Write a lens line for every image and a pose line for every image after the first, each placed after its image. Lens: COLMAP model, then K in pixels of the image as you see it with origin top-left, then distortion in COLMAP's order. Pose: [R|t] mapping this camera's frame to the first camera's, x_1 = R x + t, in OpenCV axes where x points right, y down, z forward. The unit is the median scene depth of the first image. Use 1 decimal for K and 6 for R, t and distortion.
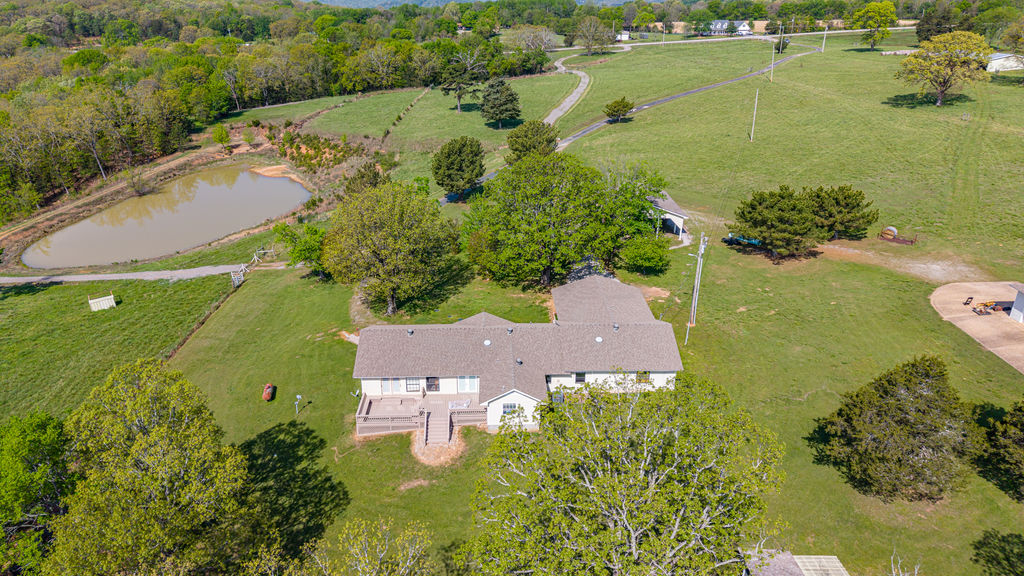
lens RADIAL K [[681.3, 0, 512.0], [0, 681.3, 288.0], [0, 0, 1]] dist [0.001713, -0.004345]
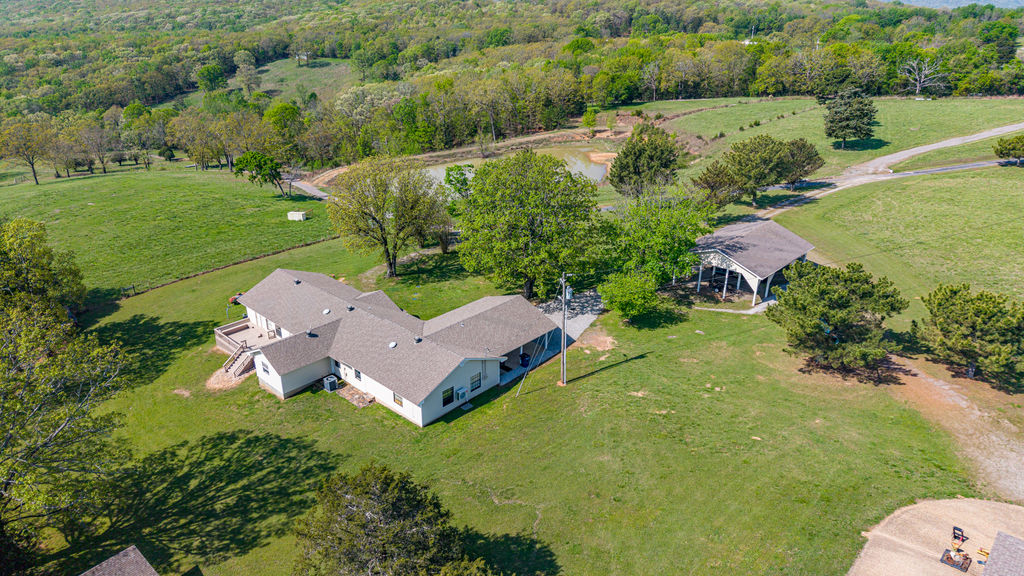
lens RADIAL K [[681.3, 0, 512.0], [0, 681.3, 288.0], [0, 0, 1]] dist [0.001713, -0.004345]
pose [[0.683722, 0.281463, -0.673278, 0.292361], [-0.282595, 0.952758, 0.111321, -0.051698], [0.672803, 0.114152, 0.730962, 0.146885]]
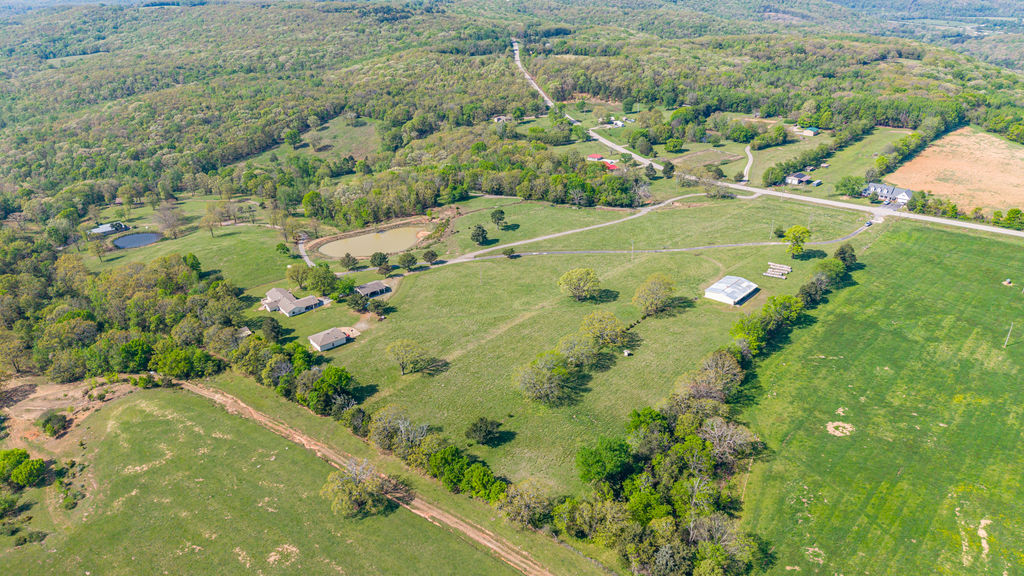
lens RADIAL K [[681.3, 0, 512.0], [0, 681.3, 288.0], [0, 0, 1]] dist [0.001713, -0.004345]
pose [[0.575205, 0.346188, -0.741143, 1.744956], [-0.300802, 0.932067, 0.201915, -0.568442], [0.760696, 0.106795, 0.640263, -0.379747]]
